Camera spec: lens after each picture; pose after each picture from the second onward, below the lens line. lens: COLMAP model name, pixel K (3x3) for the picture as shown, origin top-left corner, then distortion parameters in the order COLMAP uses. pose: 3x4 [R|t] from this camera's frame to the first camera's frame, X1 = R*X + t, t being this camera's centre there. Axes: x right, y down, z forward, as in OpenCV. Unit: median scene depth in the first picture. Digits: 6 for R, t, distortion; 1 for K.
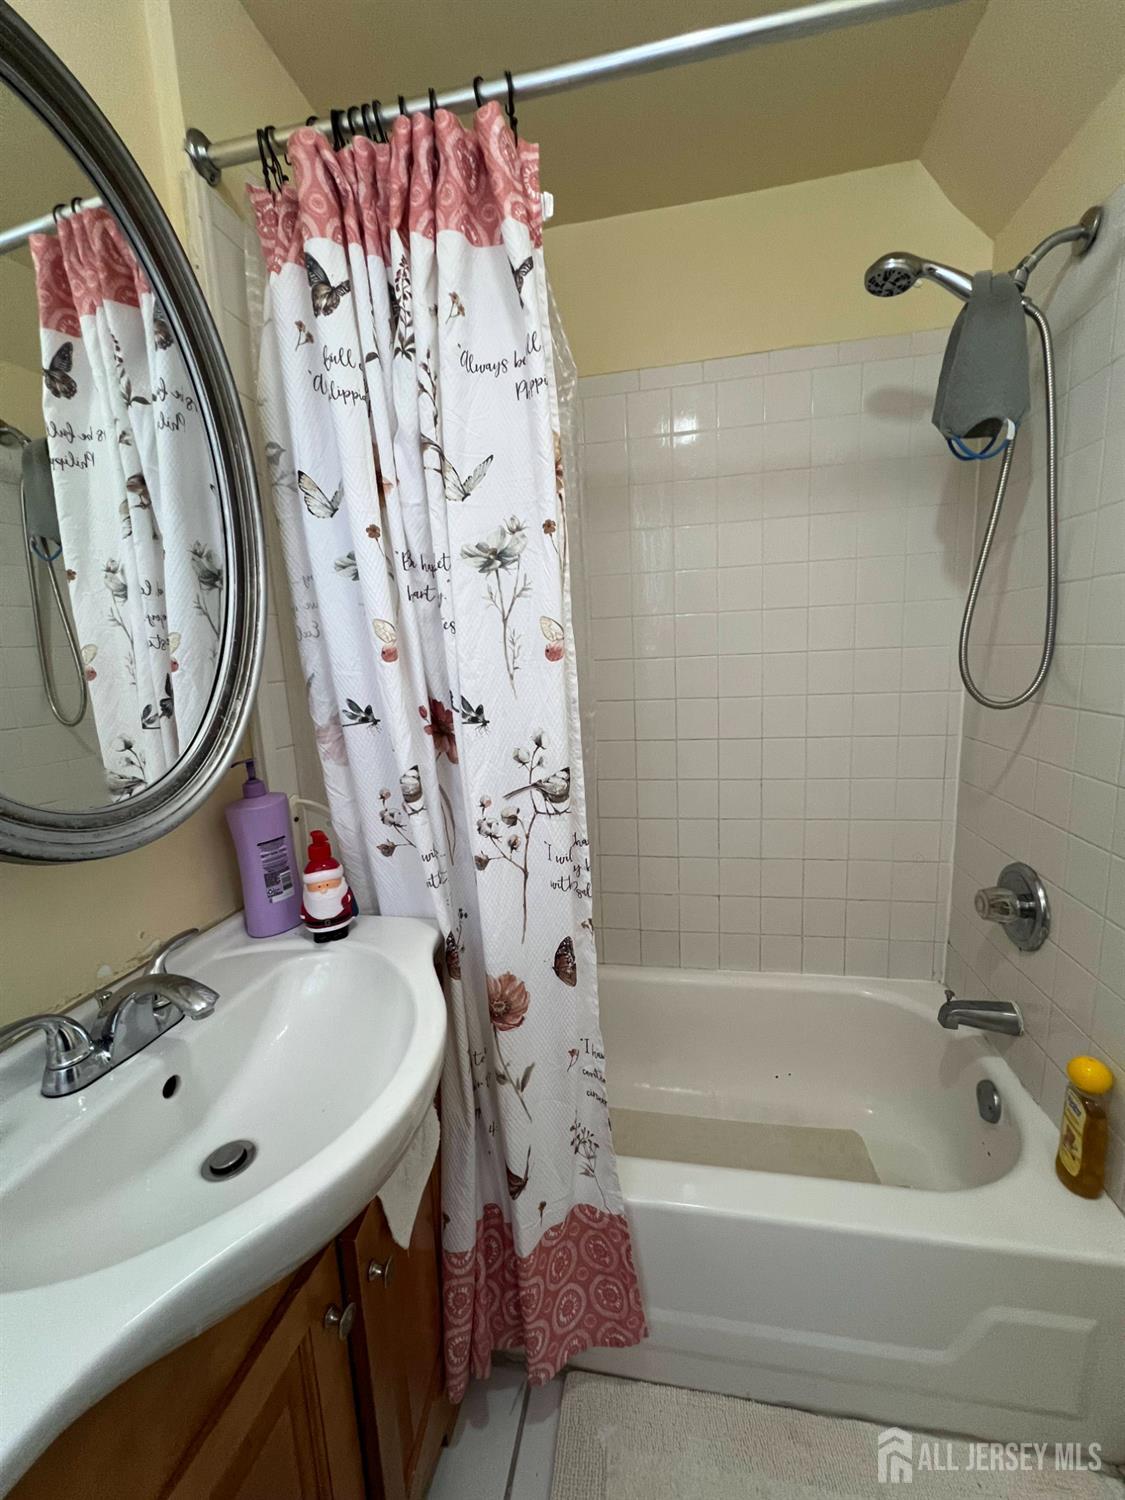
lens RADIAL K [[597.0, 0, 554.9], [0, 597.0, 749.7], [0, 0, 1]] dist [-0.004220, 0.001882]
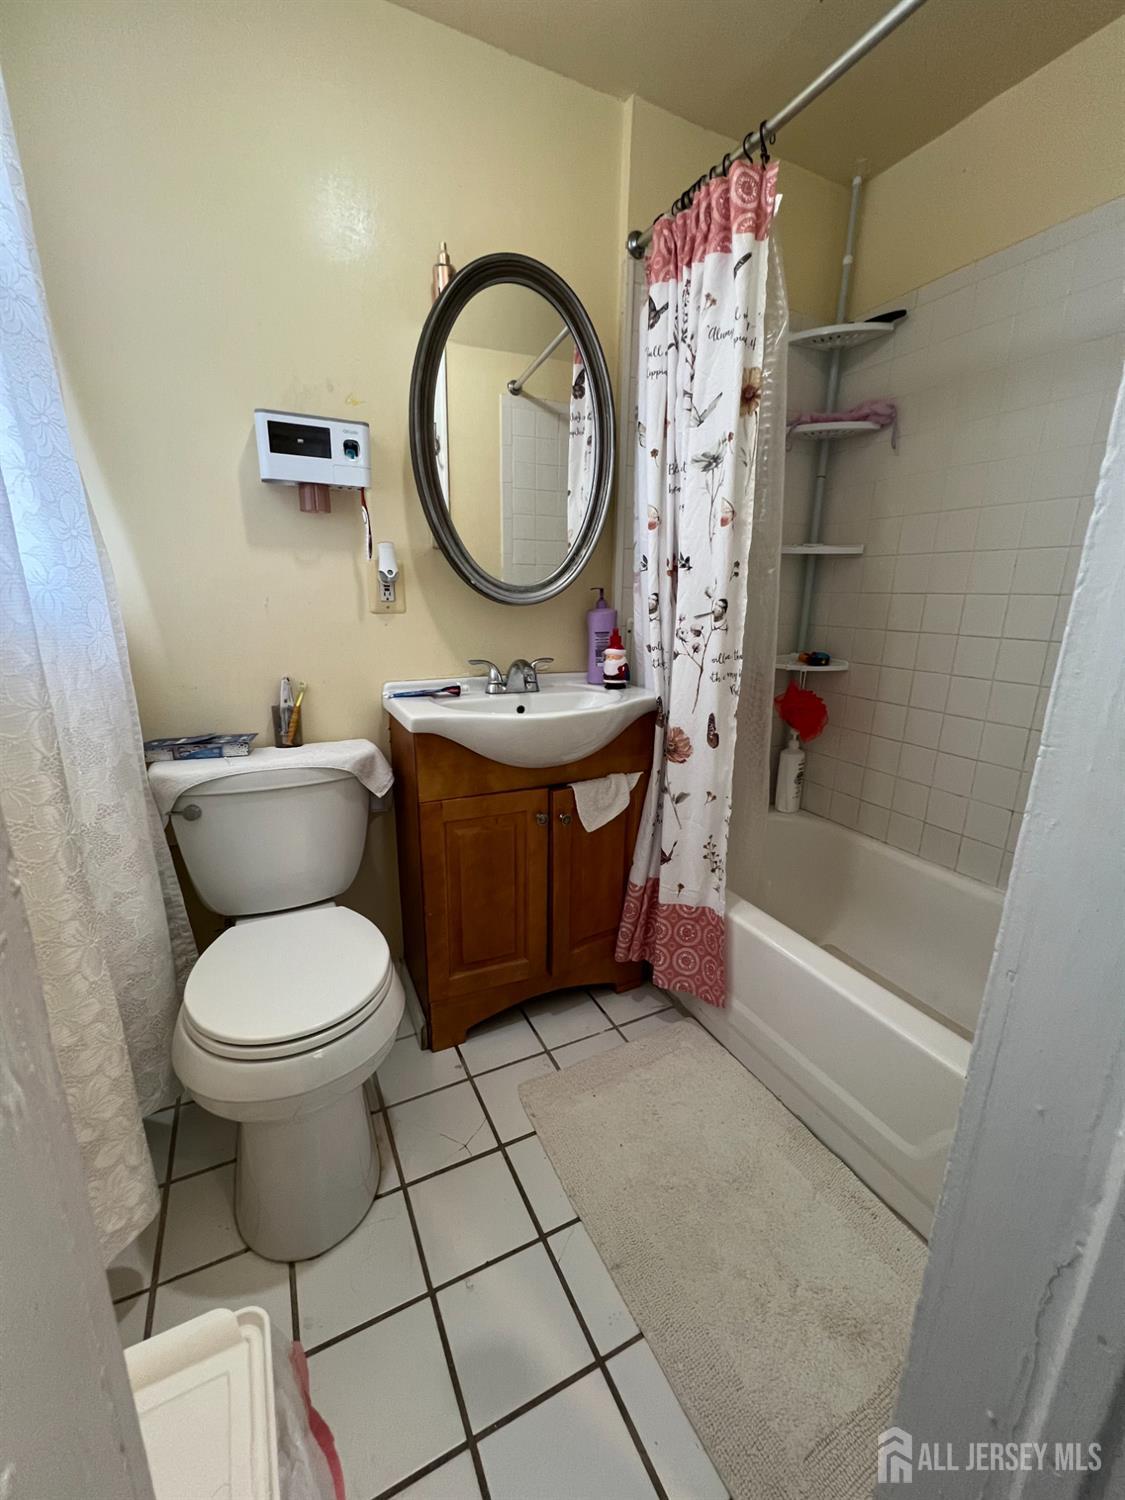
lens RADIAL K [[597.0, 0, 561.4], [0, 597.0, 749.2], [0, 0, 1]] dist [-0.004220, 0.001882]
pose [[0.597088, 0.257066, -0.759871, 1.024916], [-0.170452, 0.966288, 0.192961, 0.175821], [0.783857, 0.014307, 0.620776, -0.281634]]
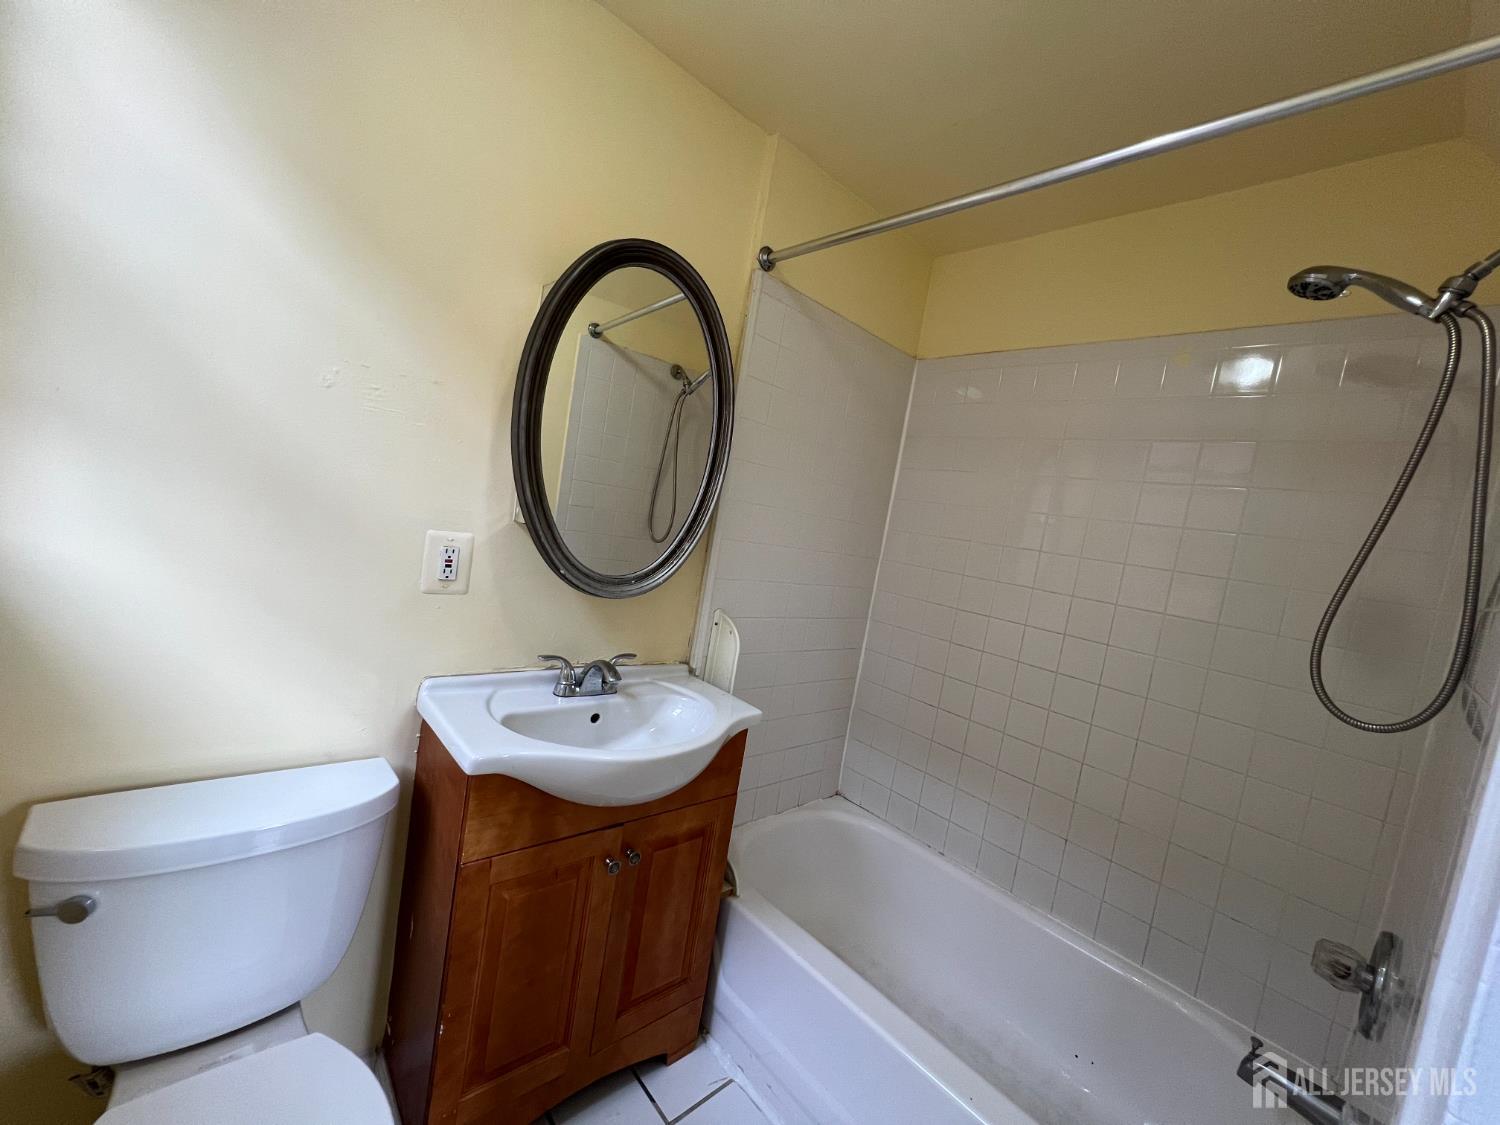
lens RADIAL K [[597.0, 0, 740.1], [0, 597.0, 561.4], [0, 0, 1]] dist [-0.004220, 0.001882]
pose [[0.778369, 0.220457, -0.587826, 0.627115], [-0.289204, 0.956965, -0.024050, -0.027340], [0.557227, 0.188721, 0.808630, -0.357263]]
